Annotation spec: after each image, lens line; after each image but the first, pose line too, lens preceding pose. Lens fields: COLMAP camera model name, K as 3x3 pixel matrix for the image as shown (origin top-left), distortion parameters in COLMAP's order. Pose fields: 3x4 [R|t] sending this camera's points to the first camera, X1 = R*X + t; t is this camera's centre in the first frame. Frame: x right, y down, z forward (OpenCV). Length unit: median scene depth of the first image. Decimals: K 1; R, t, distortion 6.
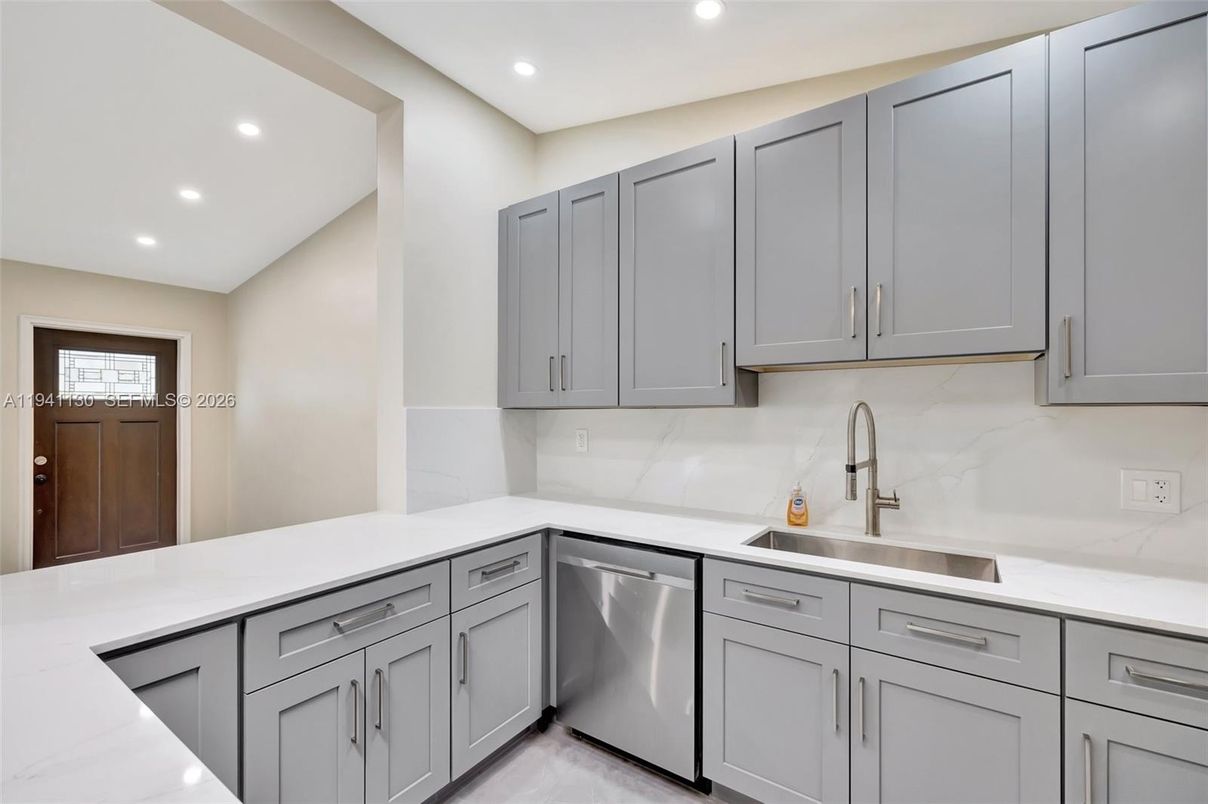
lens RADIAL K [[526.6, 0, 598.0], [0, 526.6, 398.1], [0, 0, 1]] dist [-0.000848, -0.000498]
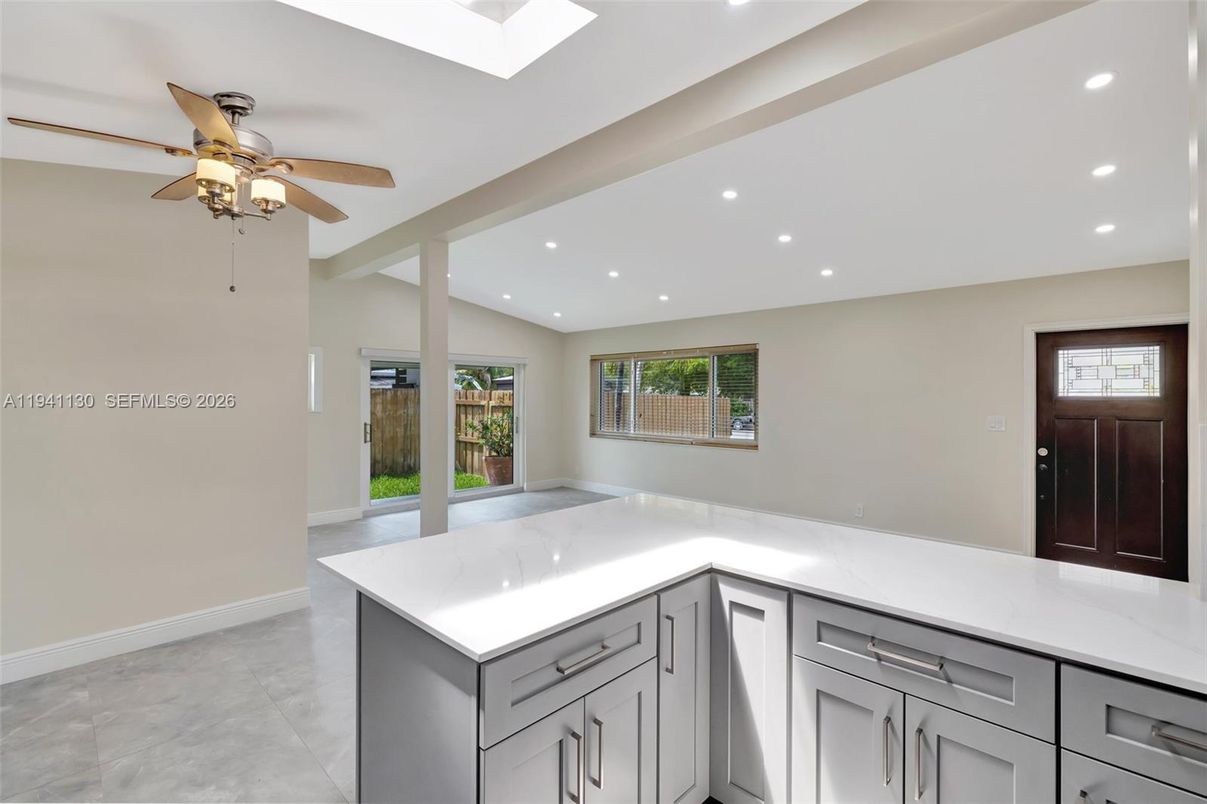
lens RADIAL K [[526.1, 0, 596.3], [0, 526.1, 401.9], [0, 0, 1]] dist [-0.000848, -0.000498]
pose [[-0.155124, 0.005303, -0.987881, 0.177337], [0.019745, 0.999802, 0.002267, -0.007870], [0.987698, -0.019154, -0.155198, 0.232332]]
